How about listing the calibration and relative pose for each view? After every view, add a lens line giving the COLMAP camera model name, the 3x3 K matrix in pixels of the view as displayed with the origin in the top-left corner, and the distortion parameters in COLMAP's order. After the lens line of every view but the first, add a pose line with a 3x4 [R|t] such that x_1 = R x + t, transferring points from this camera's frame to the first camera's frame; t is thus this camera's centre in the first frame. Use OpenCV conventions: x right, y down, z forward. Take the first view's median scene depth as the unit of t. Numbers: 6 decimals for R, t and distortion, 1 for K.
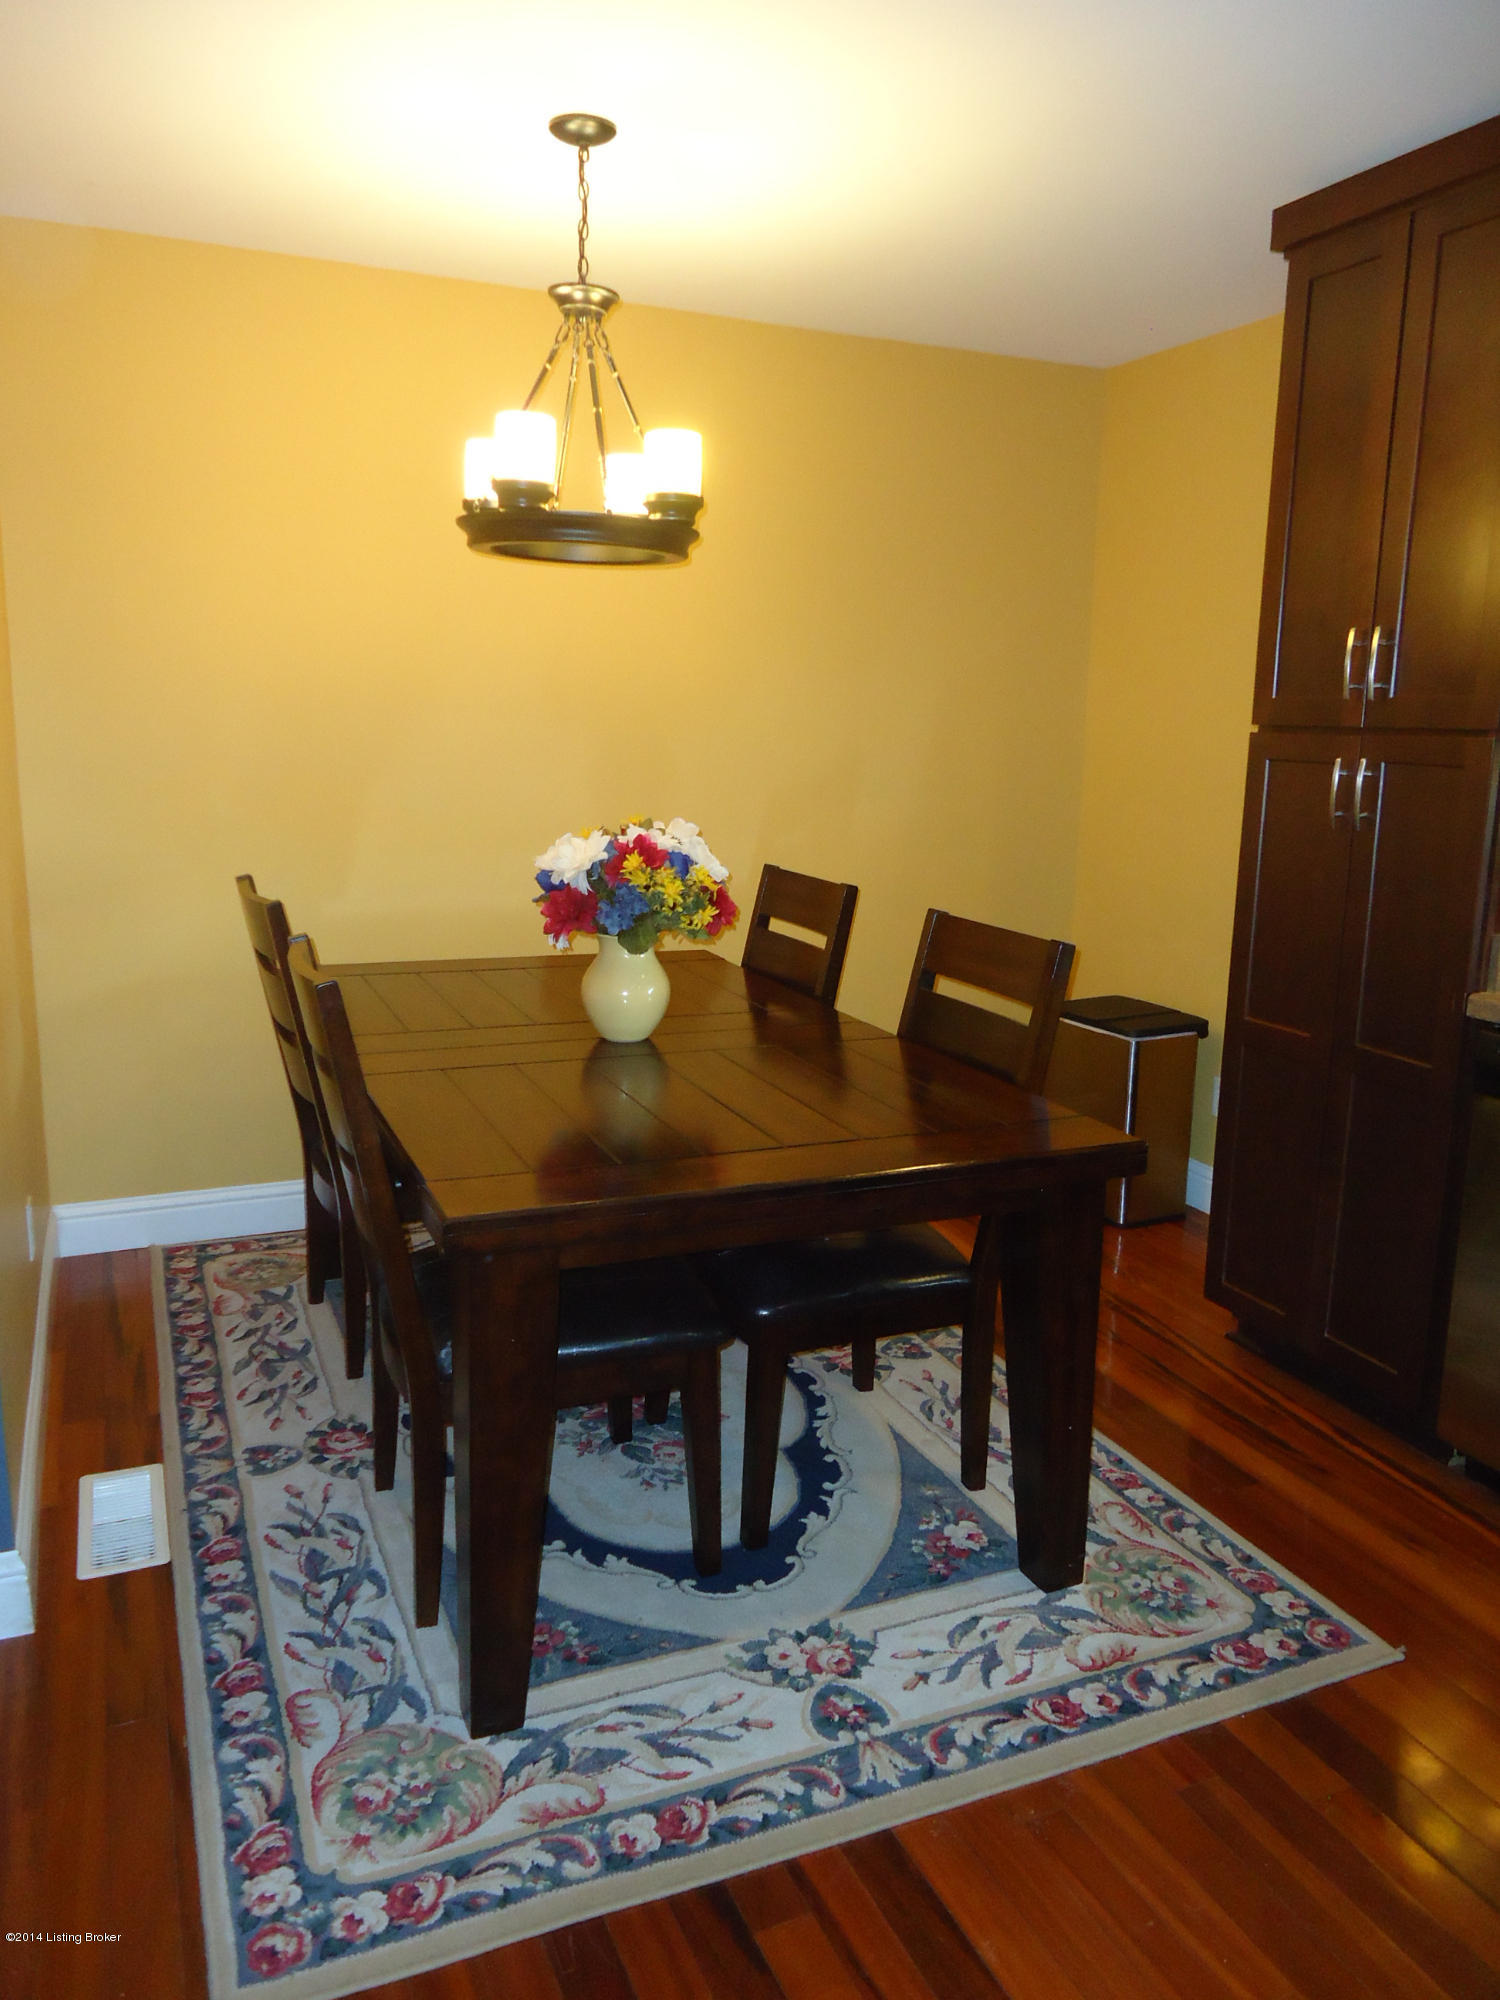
lens RADIAL K [[1430.4, 0, 750.0], [0, 1430.4, 1000.0], [0, 0, 1]] dist [-0.003890, 0.000259]
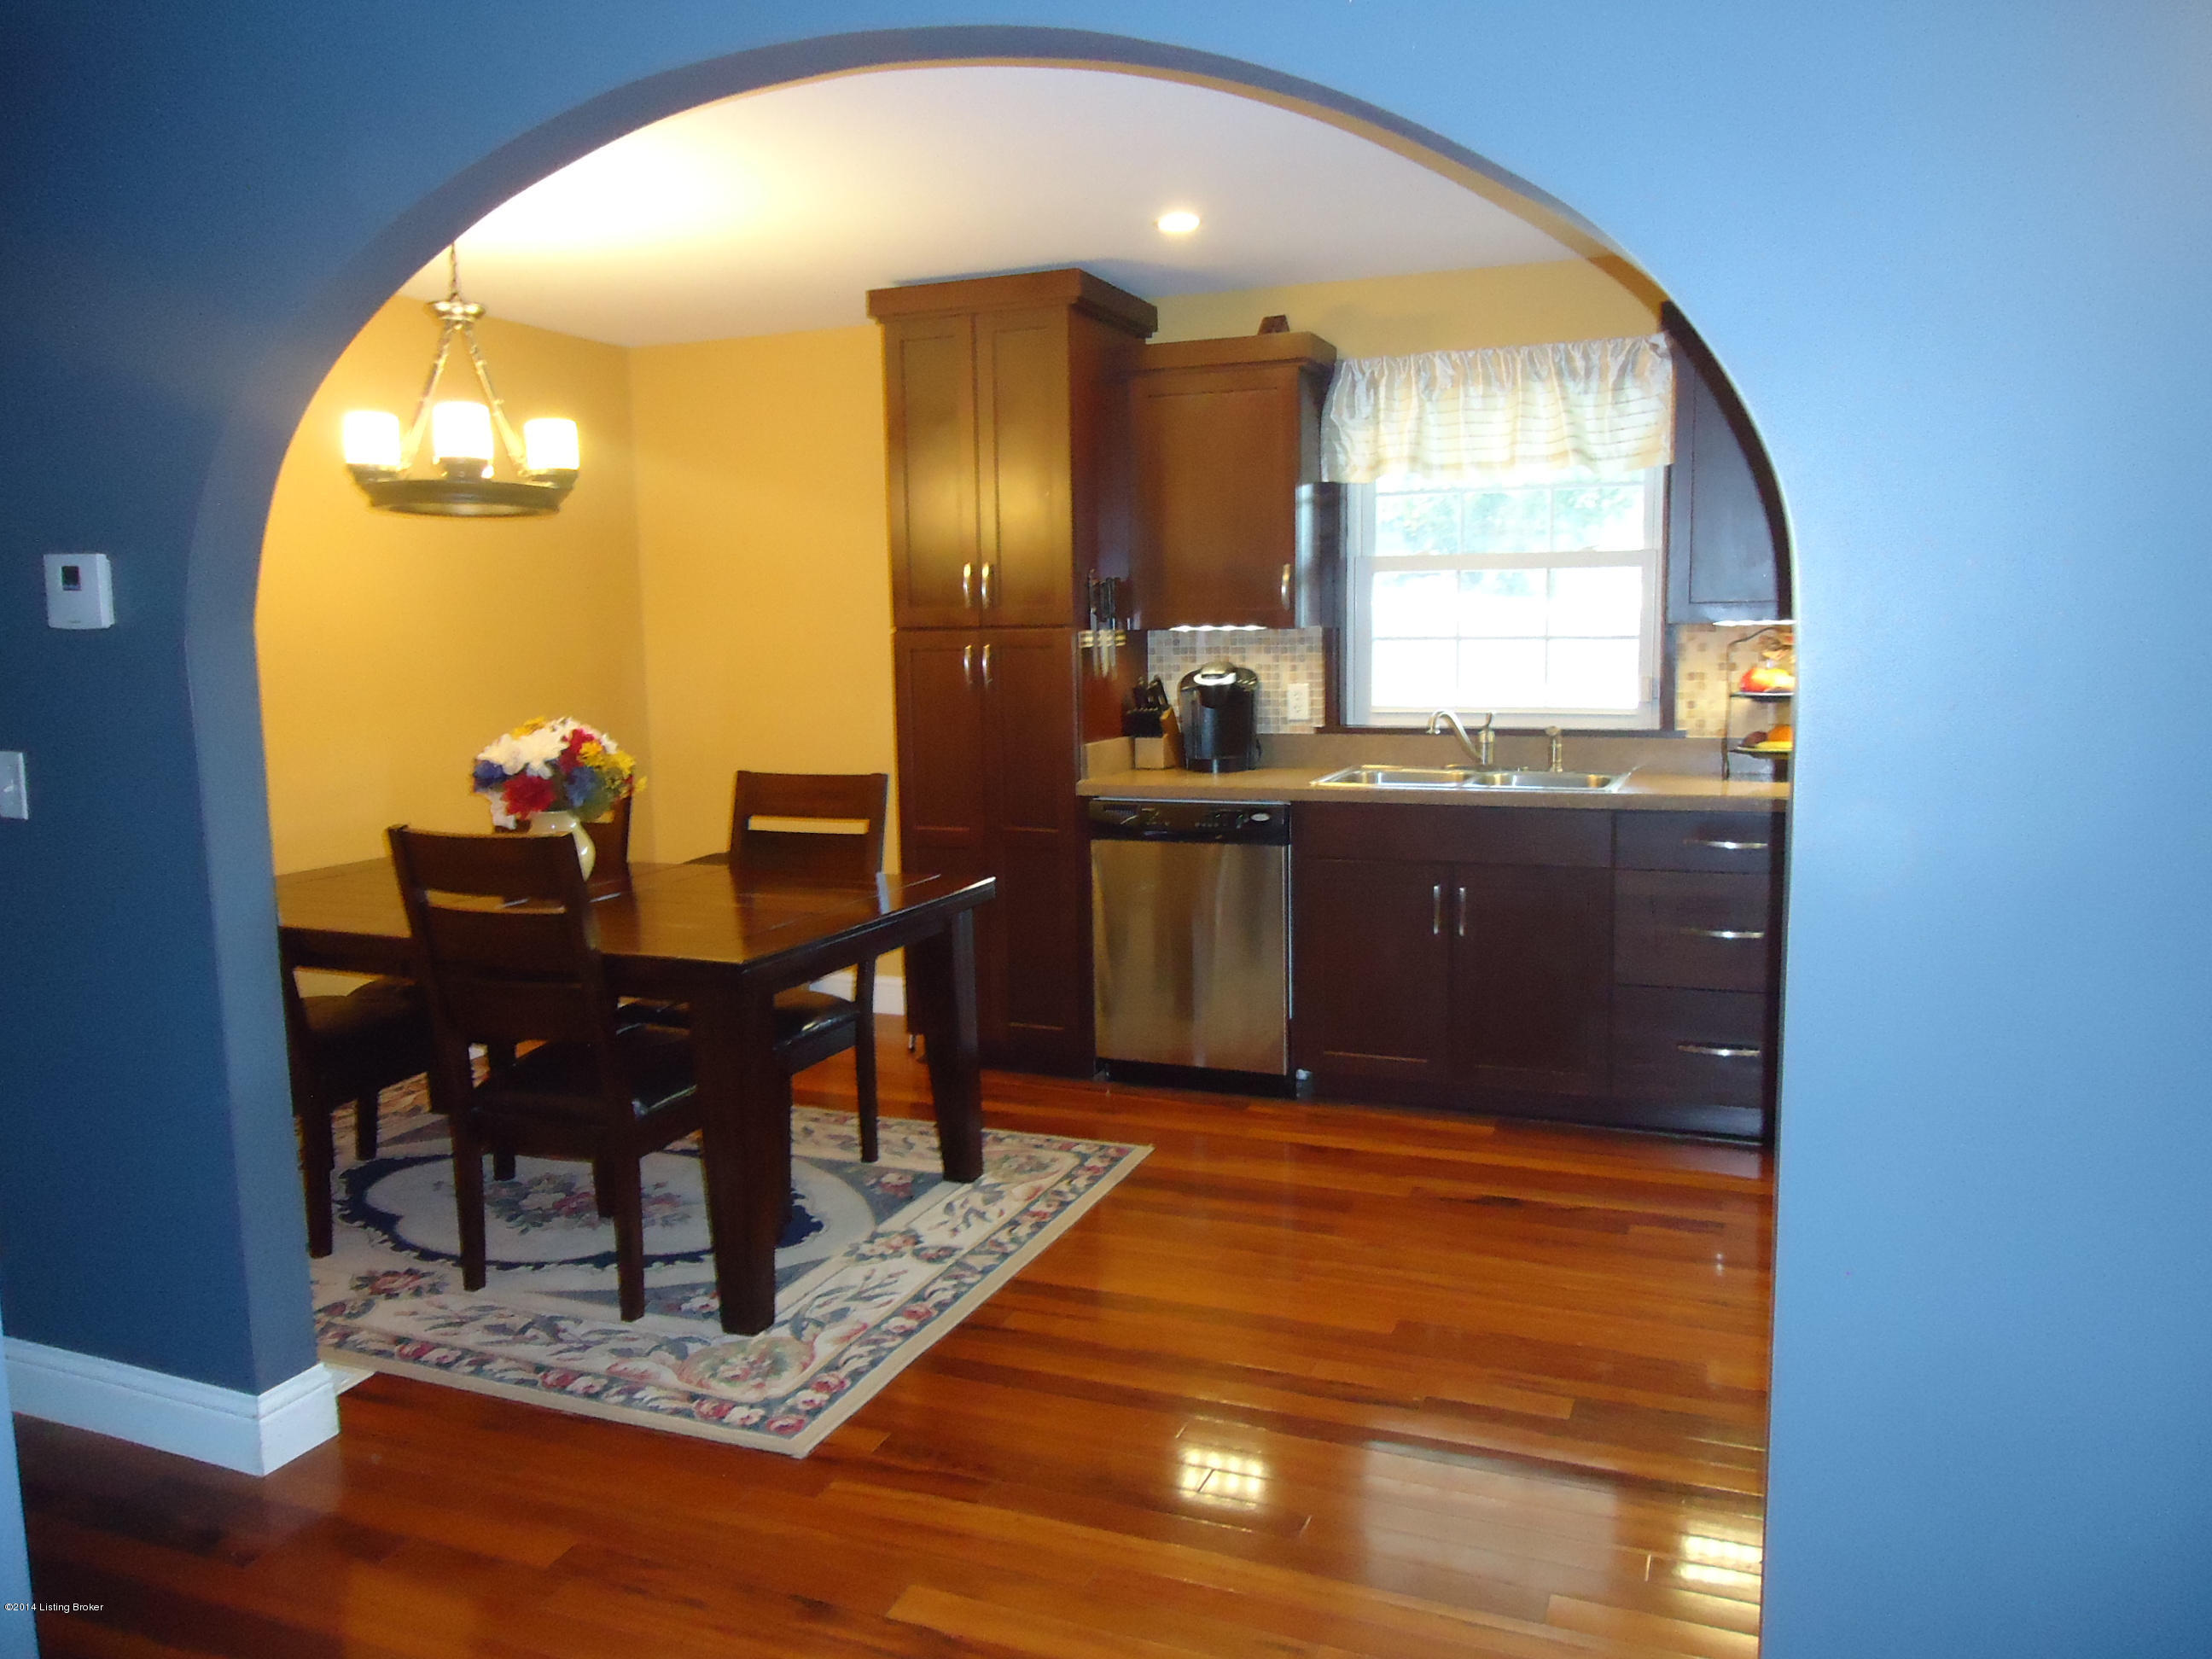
lens RADIAL K [[1582.1, 0, 1106.0], [0, 1582.1, 829.5], [0, 0, 1]] dist [-0.003890, 0.000259]
pose [[0.712319, -0.123196, 0.690959, -0.878834], [0.168821, 0.985645, 0.001697, 0.062496], [-0.681250, 0.115440, 0.722892, -0.407779]]
